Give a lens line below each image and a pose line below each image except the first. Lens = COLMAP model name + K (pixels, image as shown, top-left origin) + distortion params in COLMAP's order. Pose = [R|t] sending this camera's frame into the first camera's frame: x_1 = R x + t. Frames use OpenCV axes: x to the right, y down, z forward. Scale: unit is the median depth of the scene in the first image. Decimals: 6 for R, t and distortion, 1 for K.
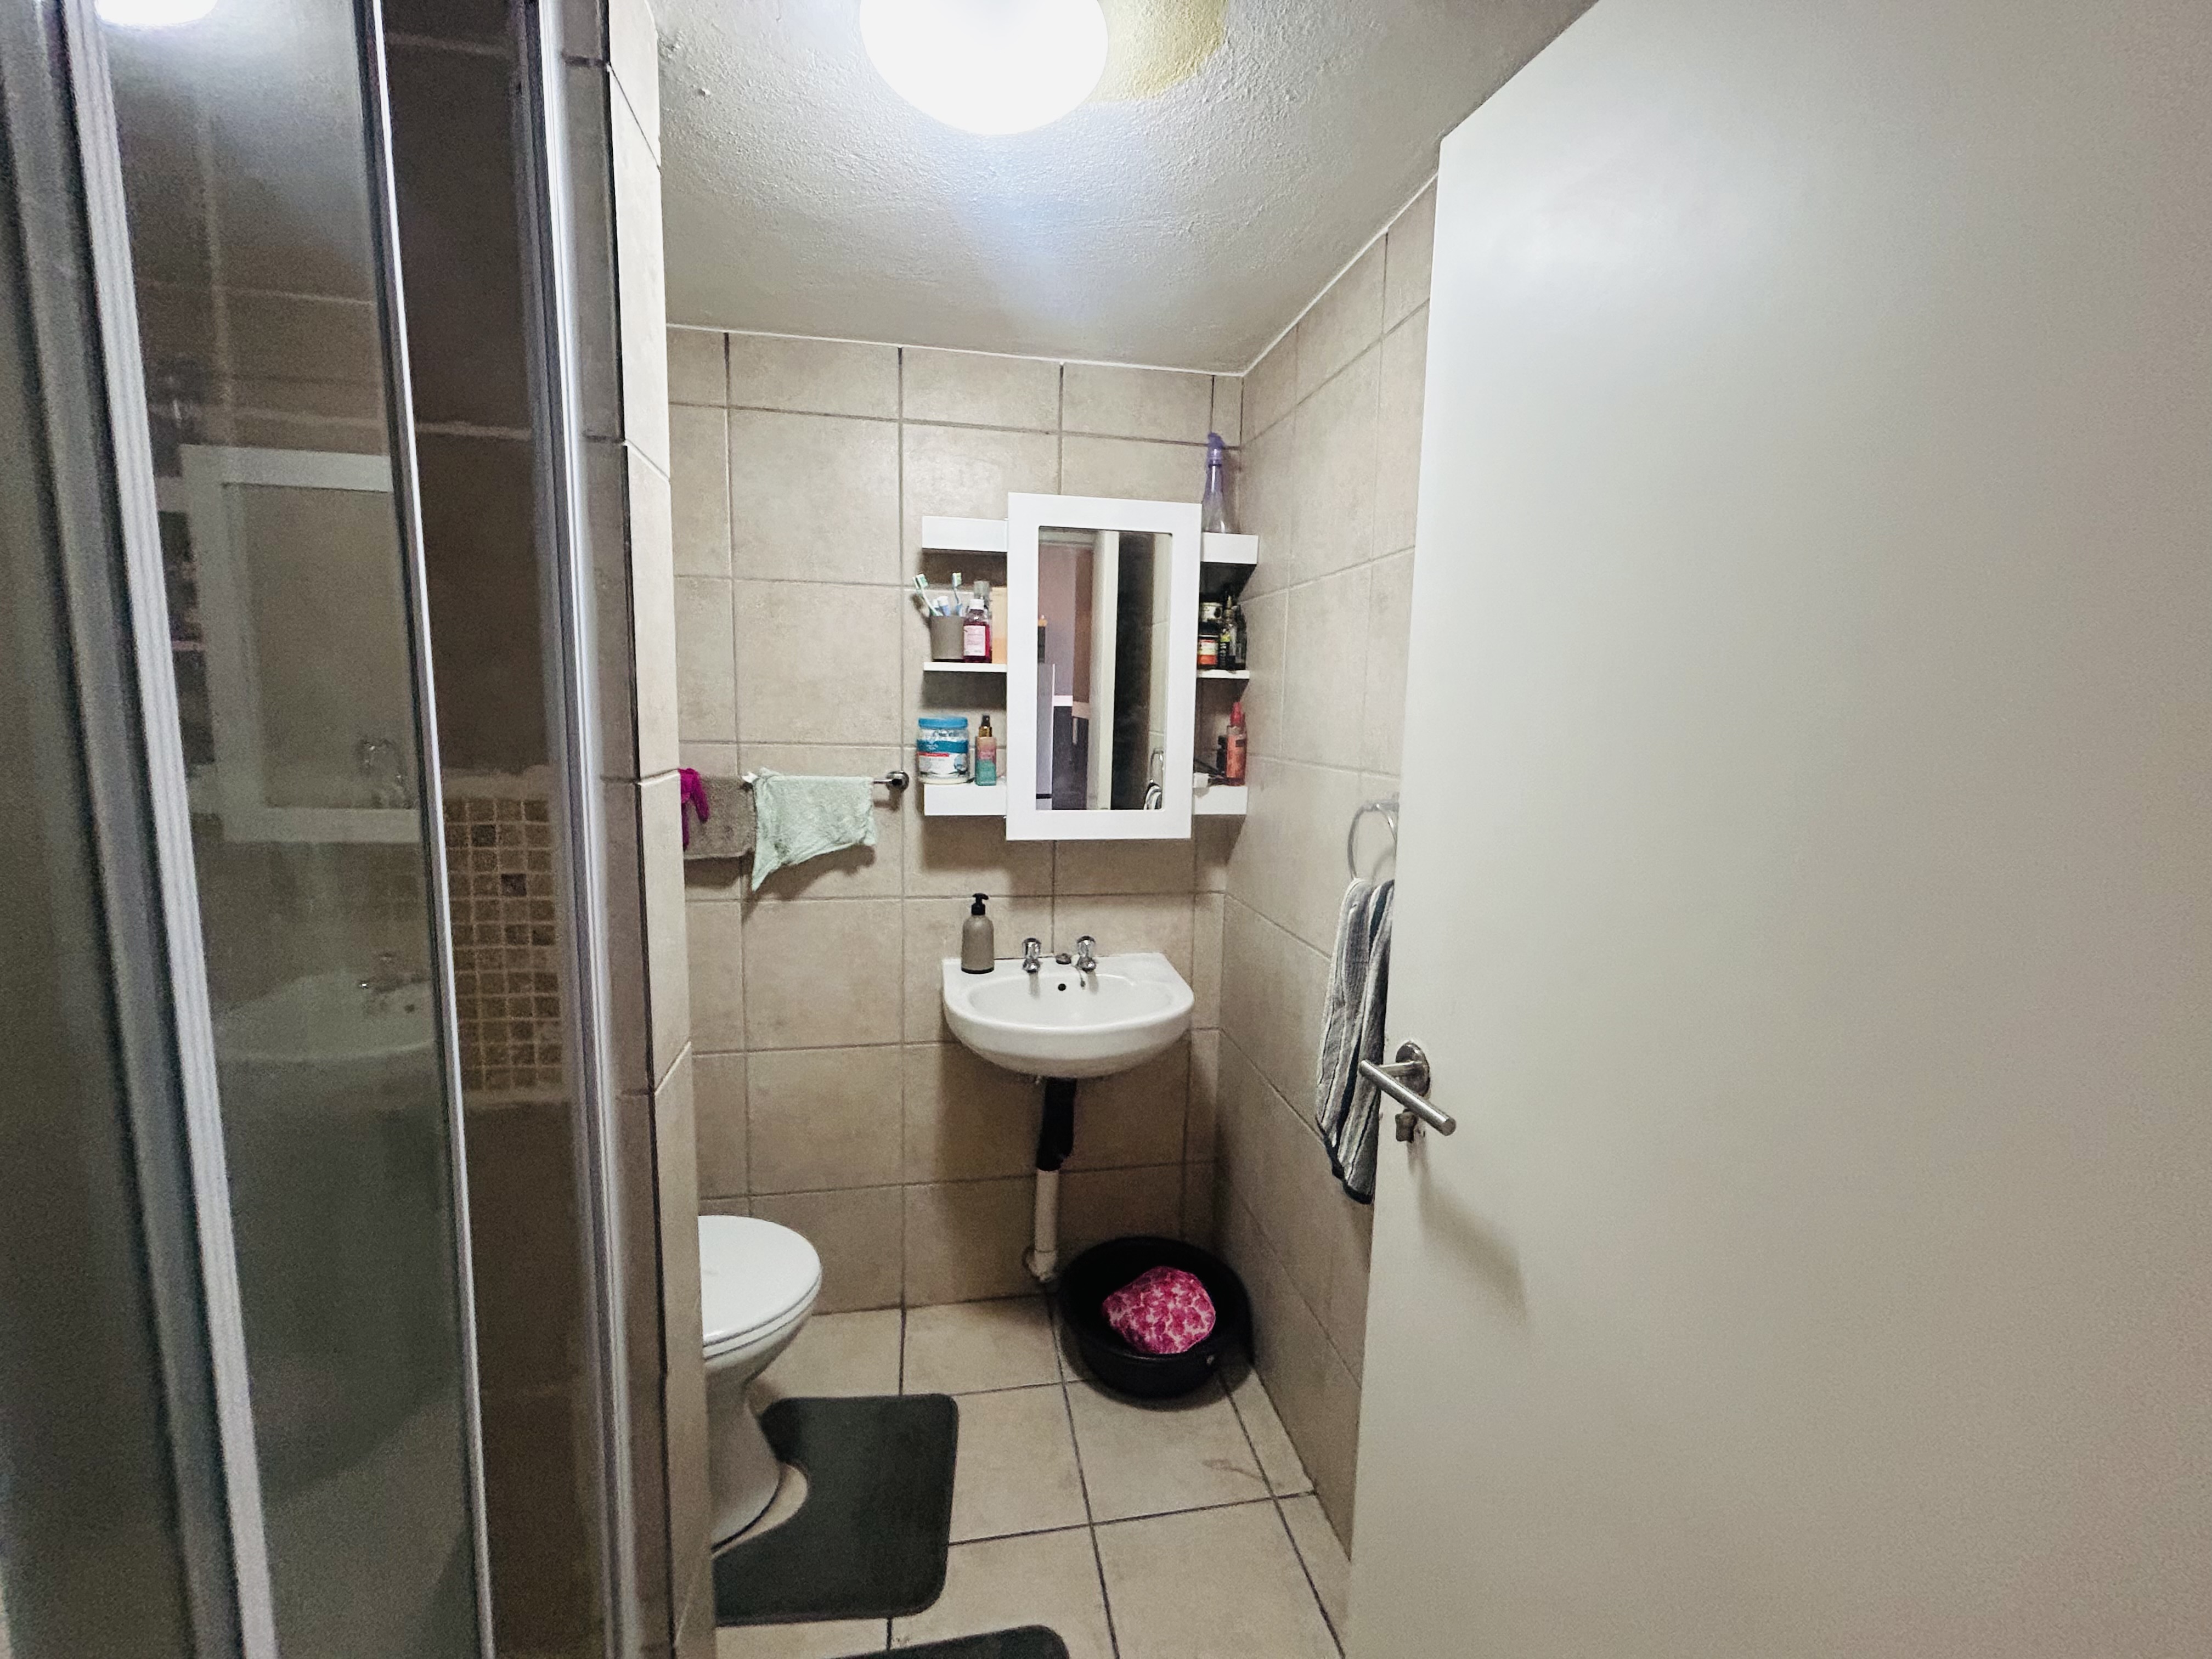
lens RADIAL K [[902.3, 0, 1101.4], [0, 902.3, 822.6], [0, 0, 1]] dist [-0.002467, 0.000041]
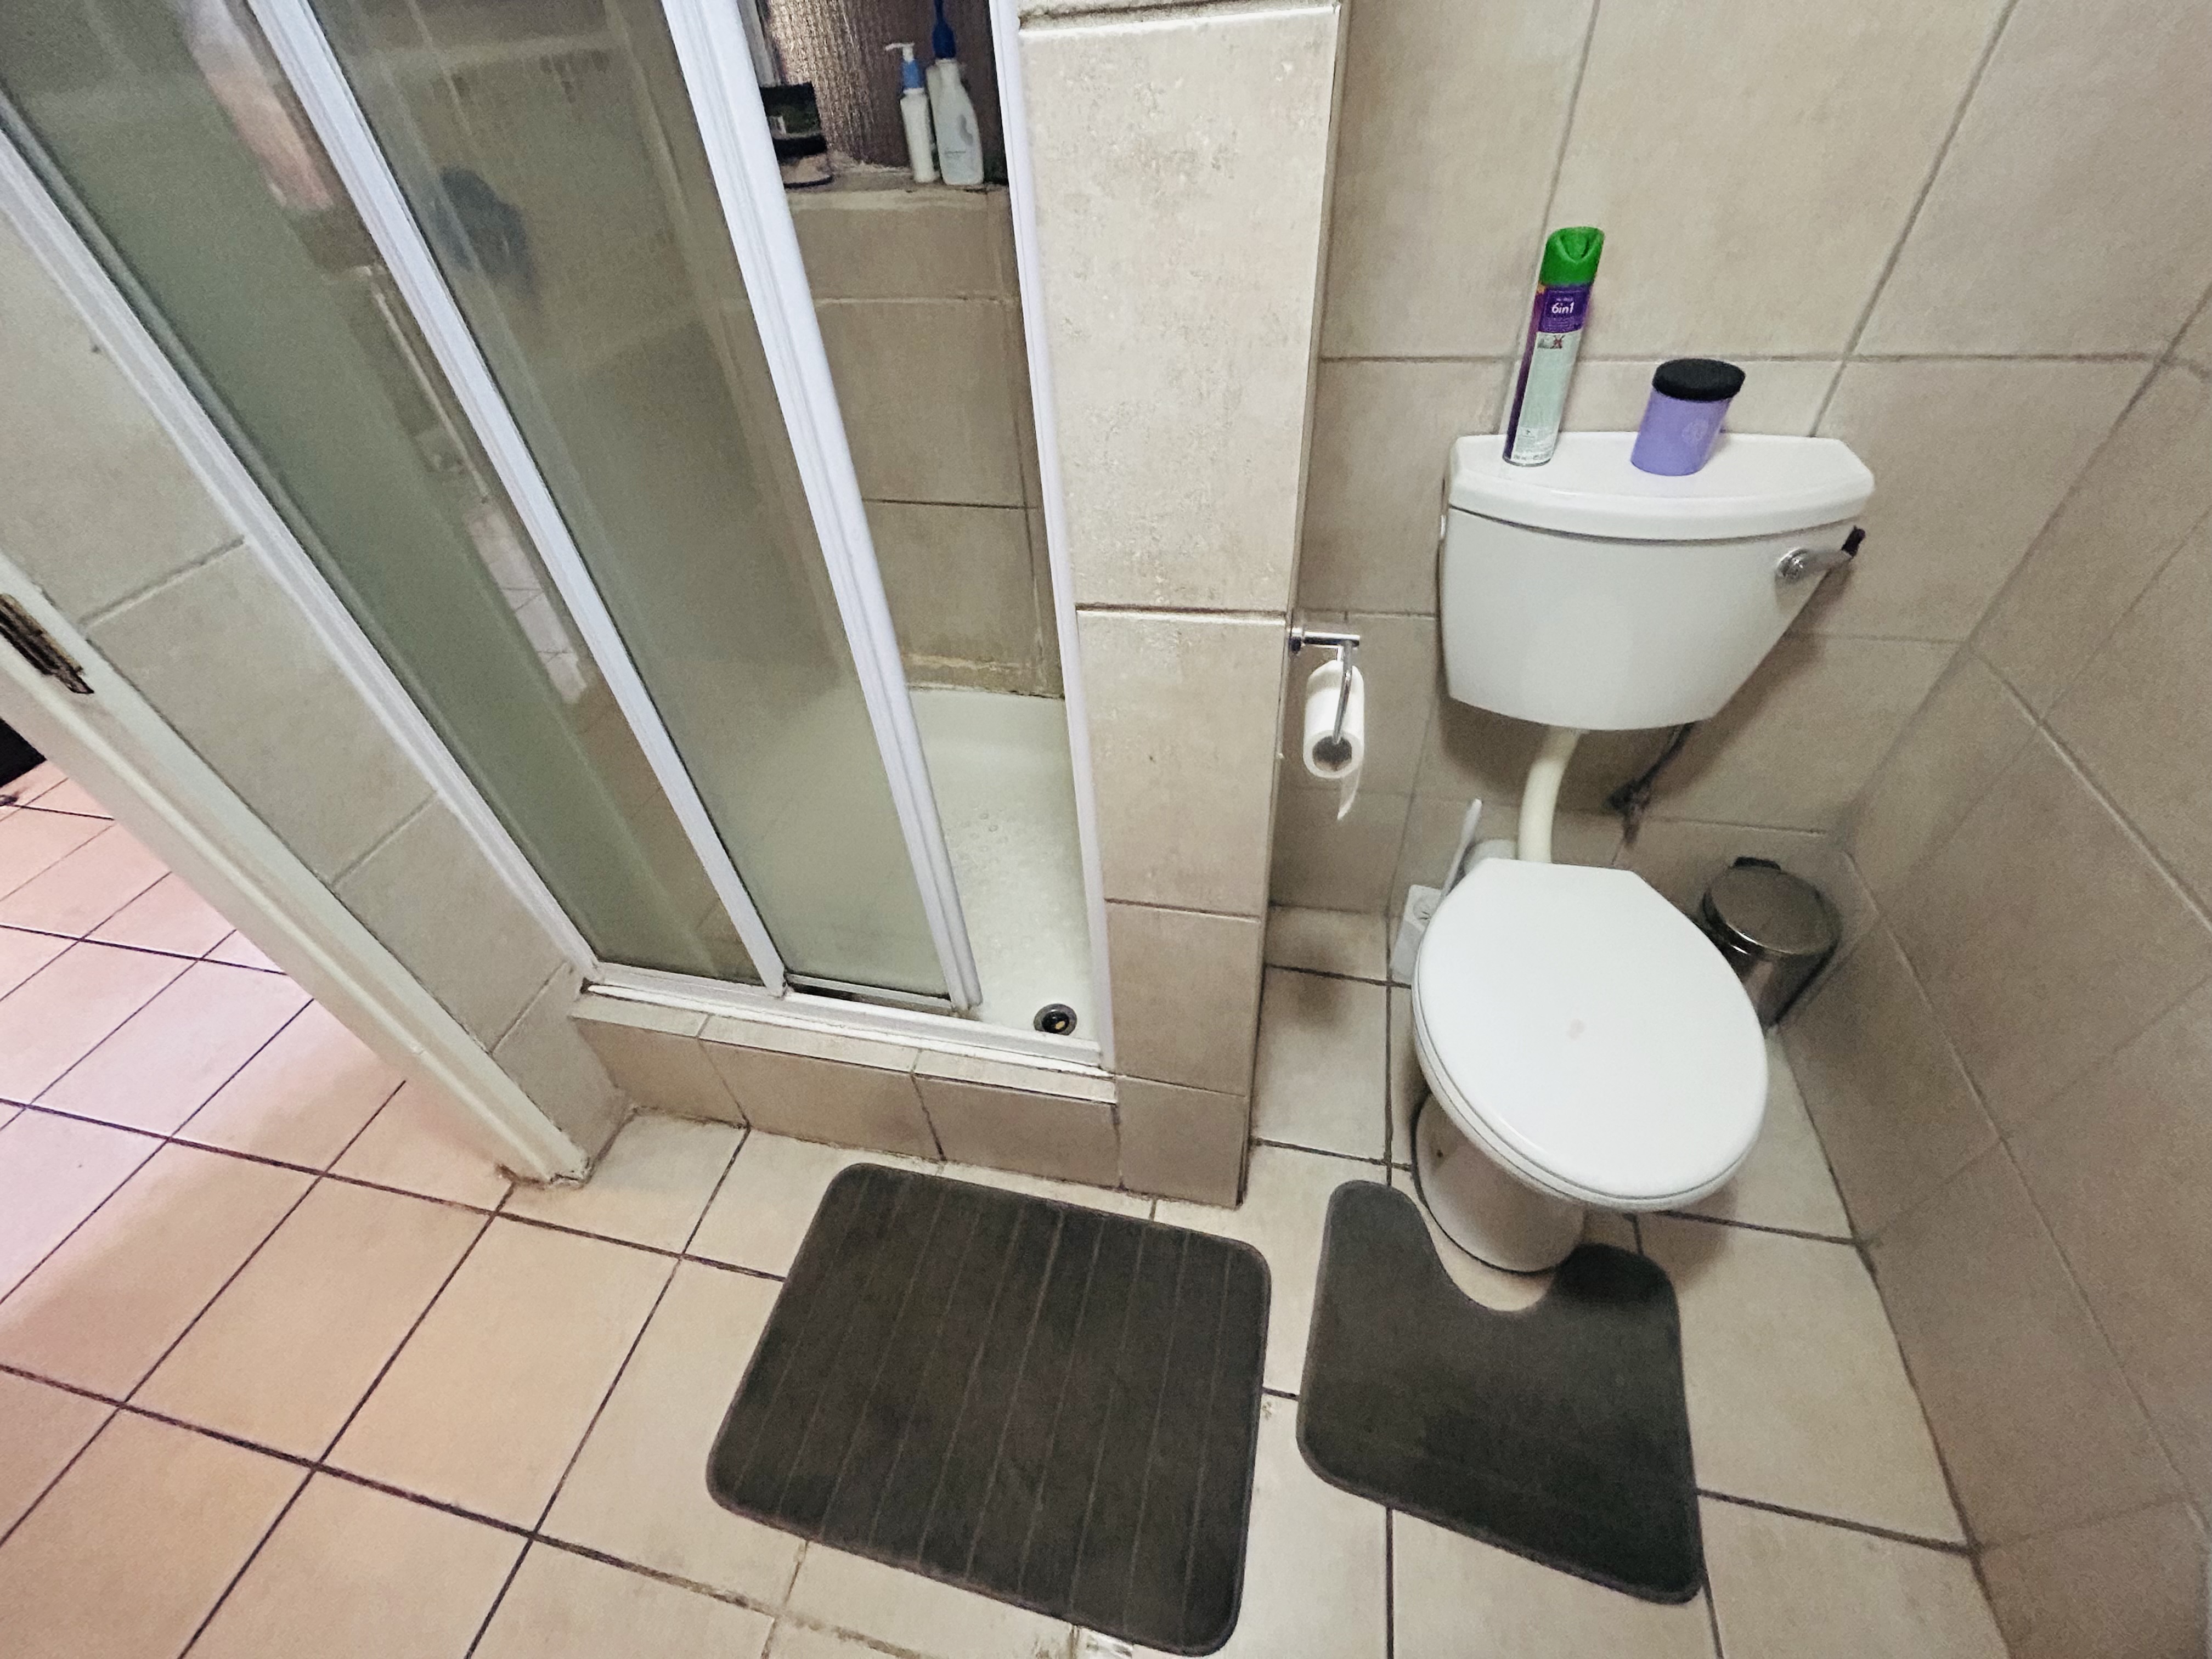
lens RADIAL K [[898.6, 0, 1098.6], [0, 898.6, 821.9], [0, 0, 1]] dist [0.000299, -0.000023]
pose [[-0.398671, 0.630131, -0.666330, 0.039354], [-0.056346, 0.708365, 0.703594, -0.041872], [0.915362, 0.318047, -0.246899, 0.636159]]
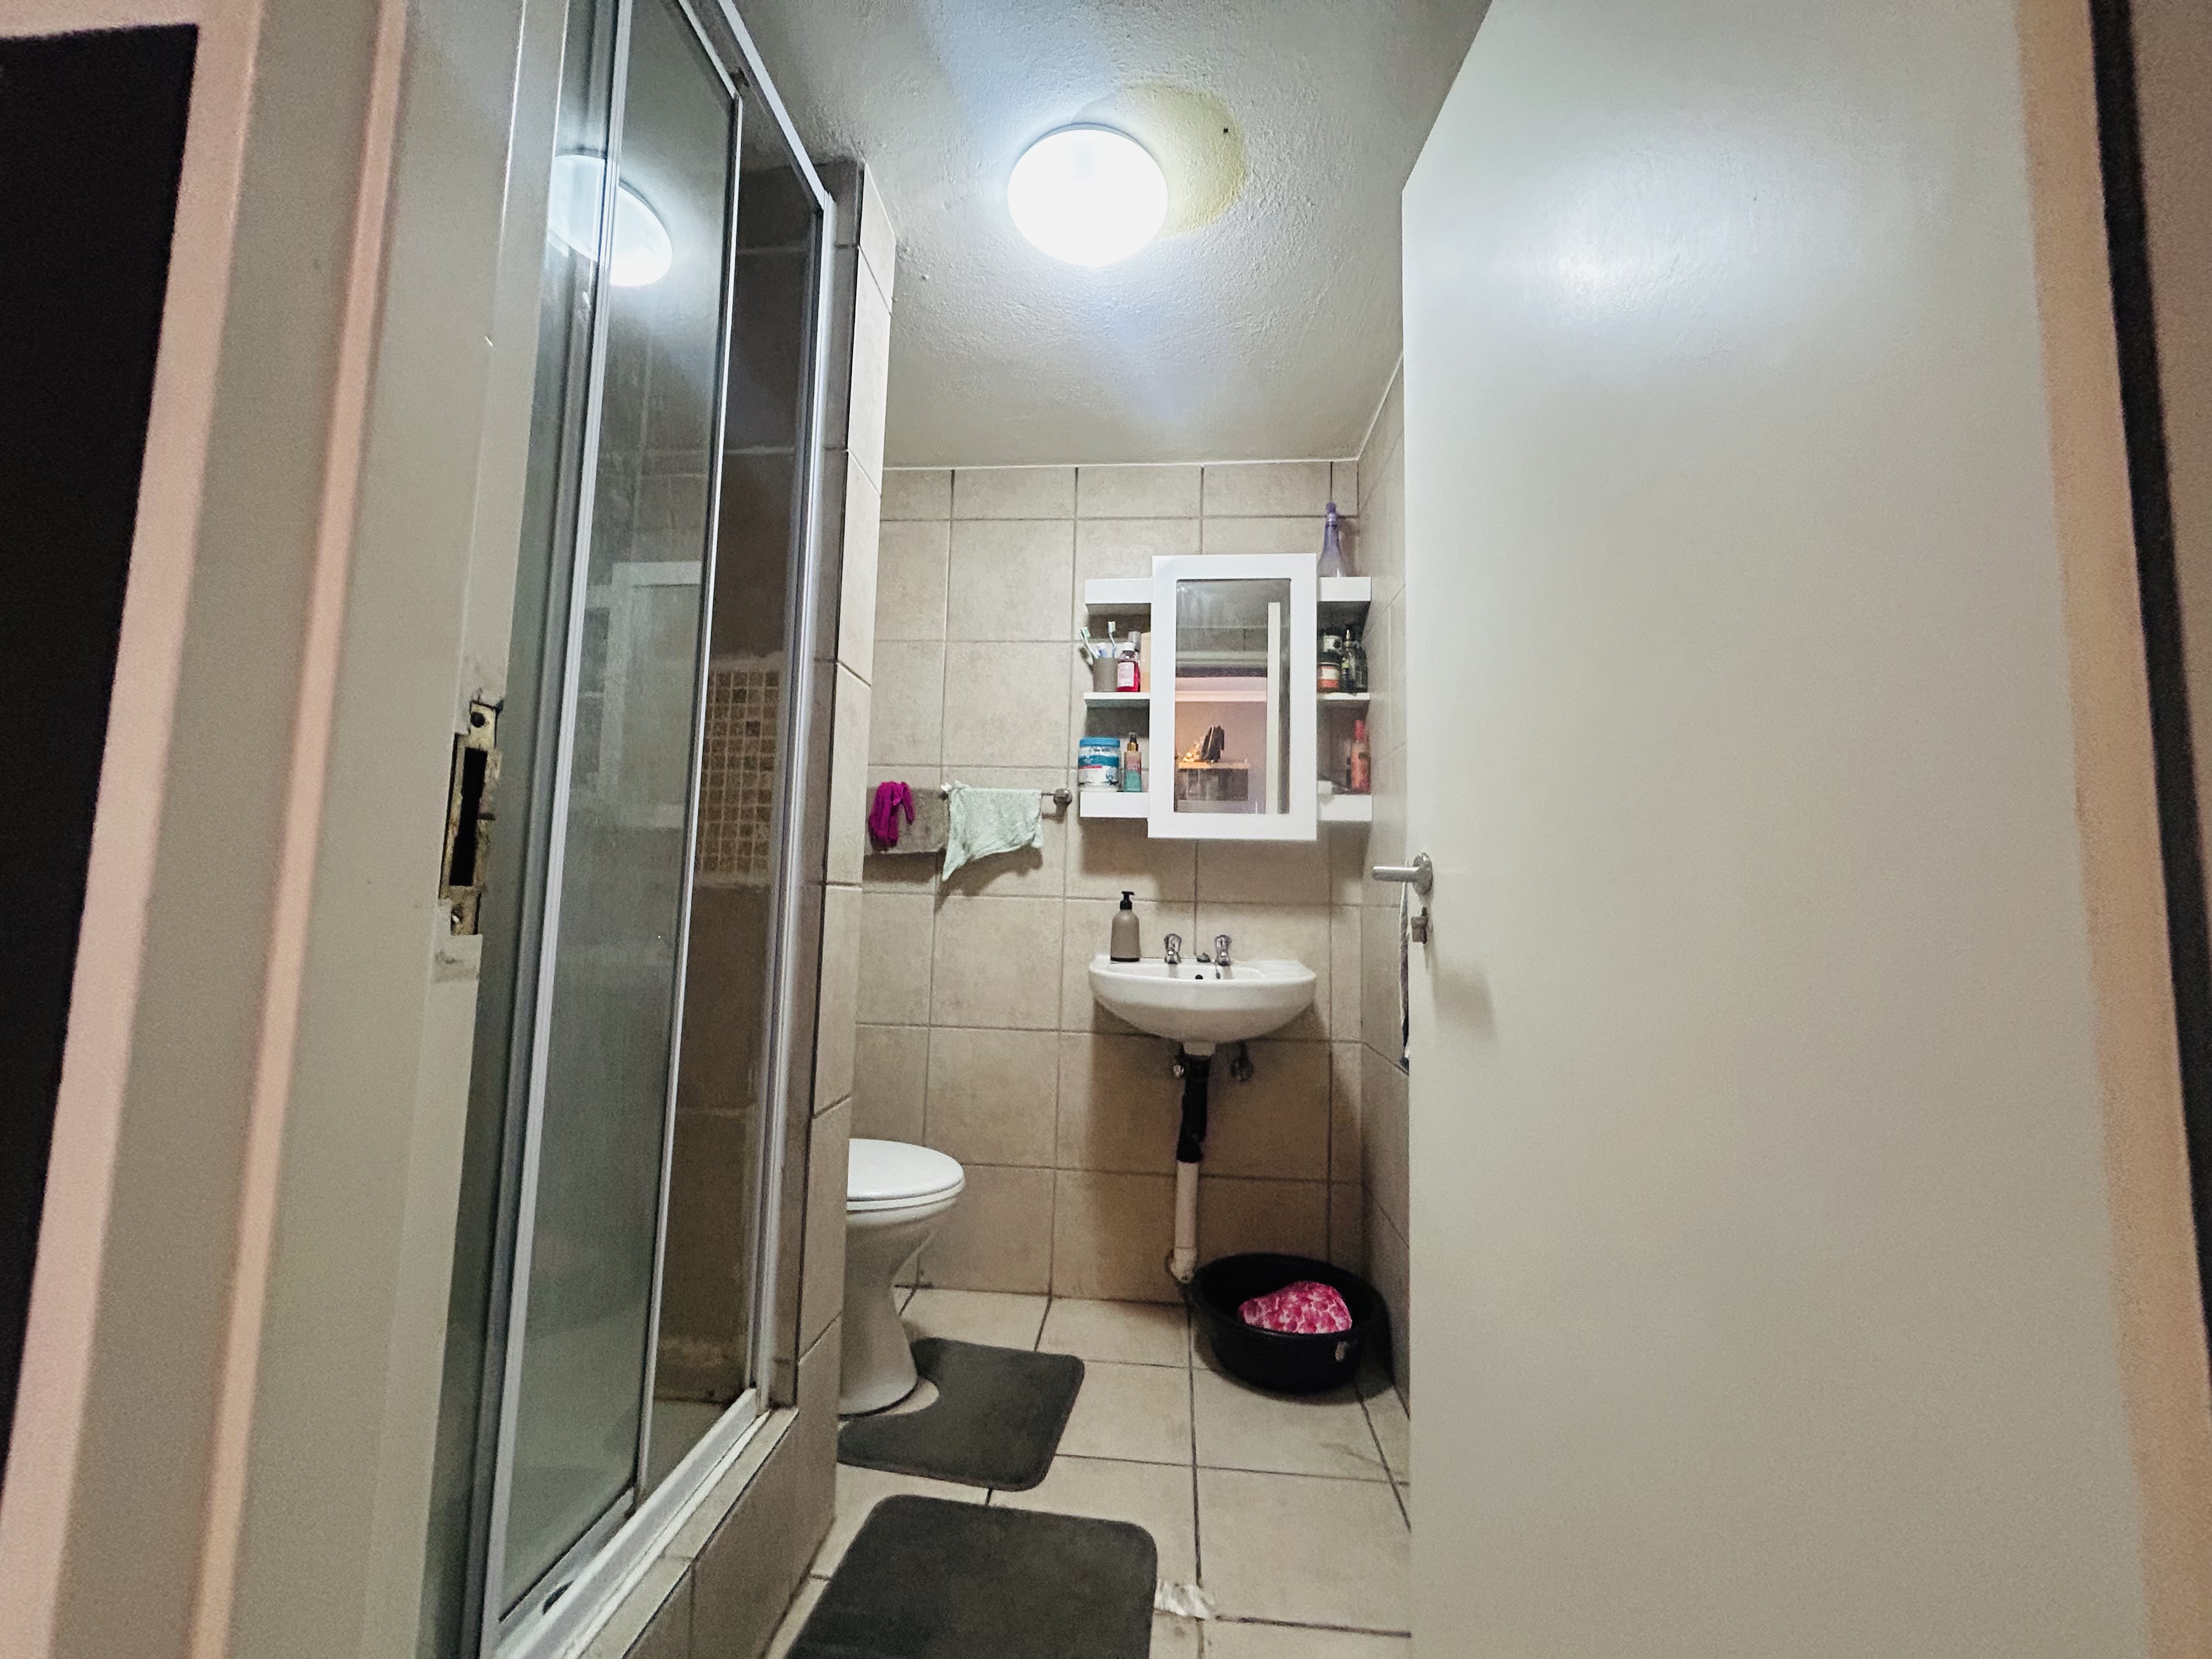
lens RADIAL K [[898.6, 0, 1098.6], [0, 898.6, 821.9], [0, 0, 1]] dist [0.000299, -0.000023]
pose [[0.963887, -0.022798, -0.265335, 0.137318], [-0.037001, 0.975201, -0.218204, 0.250183], [0.263730, 0.220142, 0.939140, -0.098785]]
